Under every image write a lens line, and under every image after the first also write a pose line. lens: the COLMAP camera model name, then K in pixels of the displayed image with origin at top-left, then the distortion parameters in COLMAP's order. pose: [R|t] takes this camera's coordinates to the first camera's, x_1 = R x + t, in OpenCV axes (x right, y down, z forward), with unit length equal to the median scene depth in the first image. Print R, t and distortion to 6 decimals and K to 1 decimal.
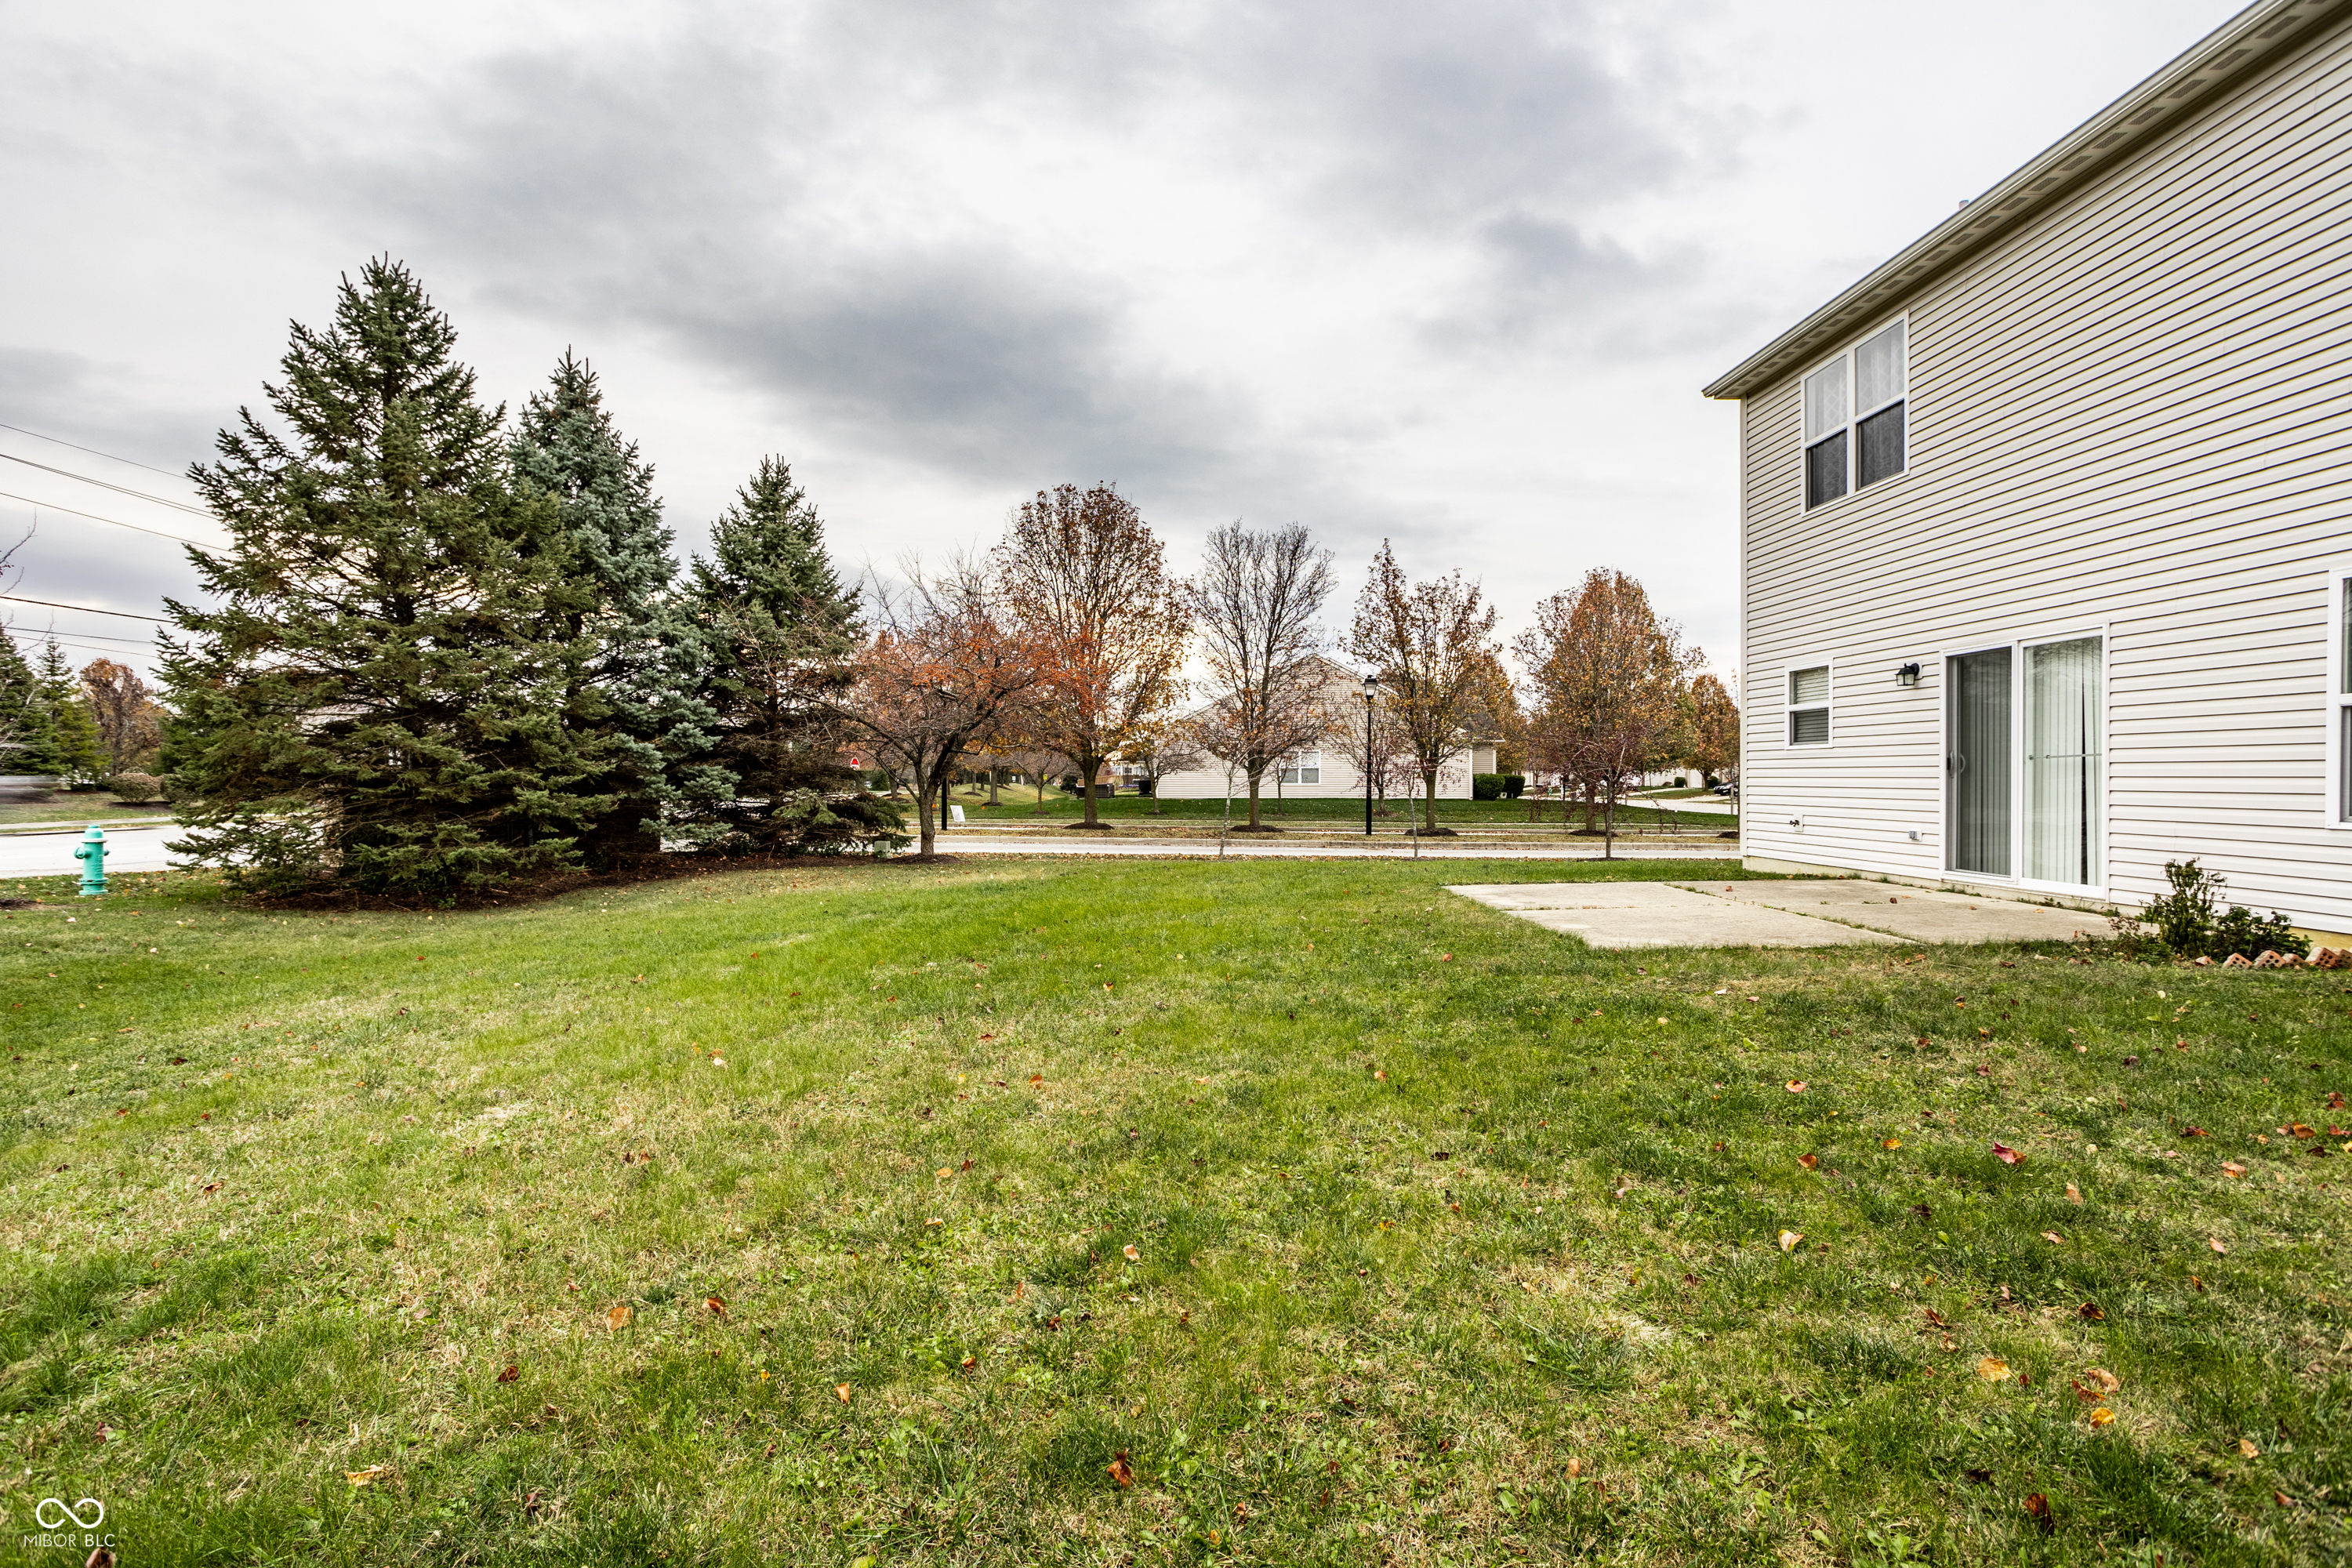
lens RADIAL K [[1188.9, 0, 1176.0], [0, 1188.9, 784.0], [0, 0, 1]] dist [-0.042227, 0.027844]
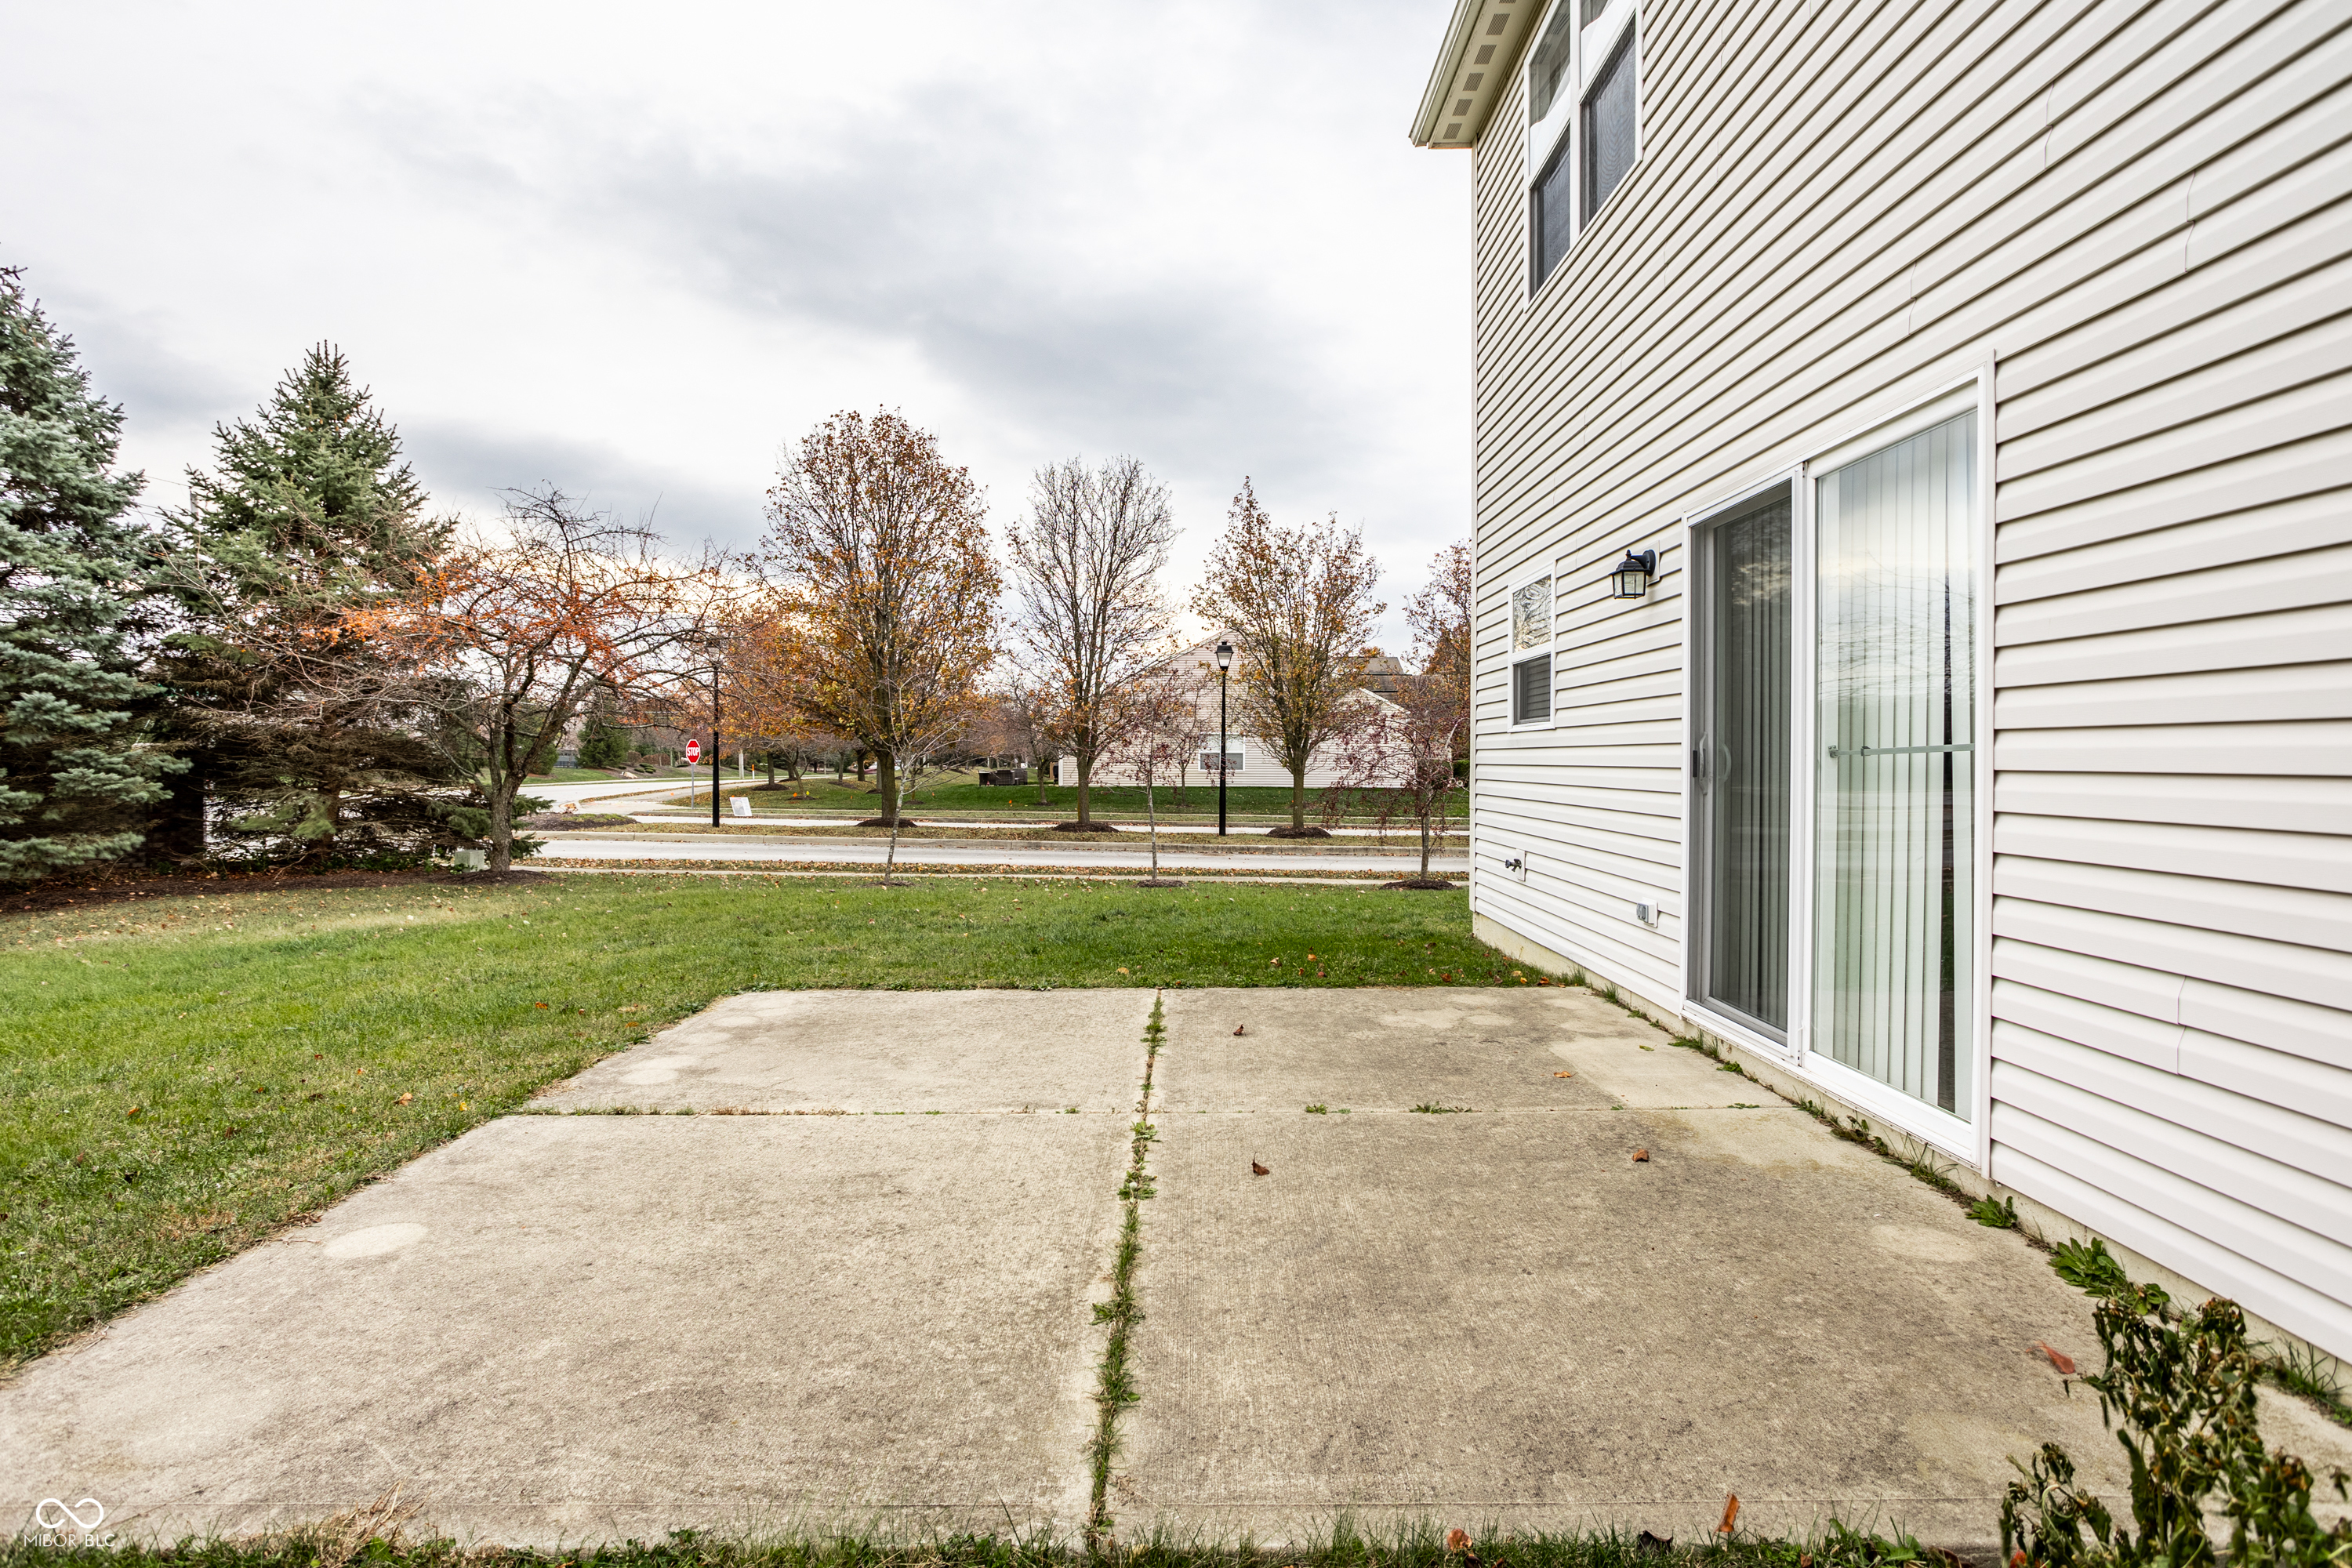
lens RADIAL K [[1188.9, 0, 1176.0], [0, 1188.9, 784.0], [0, 0, 1]] dist [-0.042227, 0.027844]
pose [[0.999664, 0.002125, -0.025840, 0.384016], [-0.001762, 0.999900, 0.014046, -0.012624], [0.025867, -0.013995, 0.999567, 0.440819]]
